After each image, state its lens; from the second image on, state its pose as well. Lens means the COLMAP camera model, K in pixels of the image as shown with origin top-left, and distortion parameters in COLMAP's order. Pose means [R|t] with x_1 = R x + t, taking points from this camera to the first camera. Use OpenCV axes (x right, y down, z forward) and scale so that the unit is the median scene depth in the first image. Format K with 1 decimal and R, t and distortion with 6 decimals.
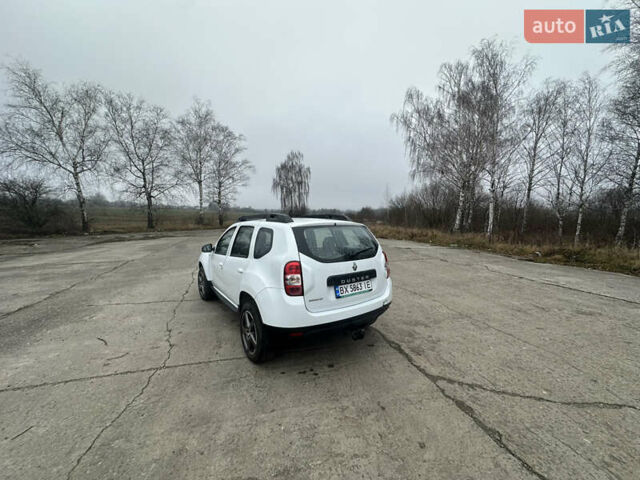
lens RADIAL K [[253.8, 0, 318.9], [0, 253.8, 239.4], [0, 0, 1]] dist [-0.003430, 0.000494]
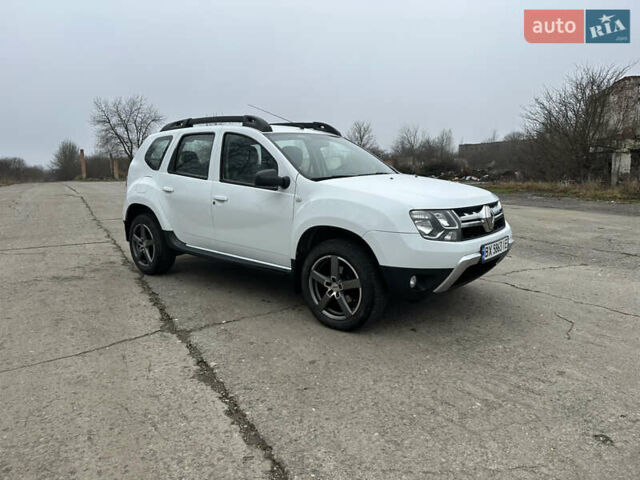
lens RADIAL K [[444.5, 0, 322.6], [0, 444.5, 235.9], [0, 0, 1]] dist [0.067584, -0.083181]
pose [[-0.968410, 0.050387, -0.244221, -0.001386], [-0.010032, 0.970707, 0.240056, -0.016171], [0.249163, 0.234923, -0.939537, 0.434086]]
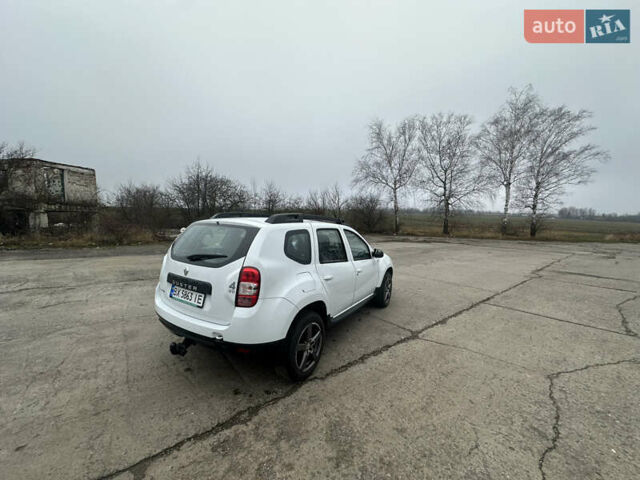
lens RADIAL K [[253.8, 0, 318.9], [0, 253.8, 239.4], [0, 0, 1]] dist [-0.003430, 0.000494]
pose [[0.389544, 0.084246, -0.917147, 0.144584], [-0.111490, 0.992798, 0.043842, -0.011508], [0.914235, 0.085174, 0.396131, 0.139092]]
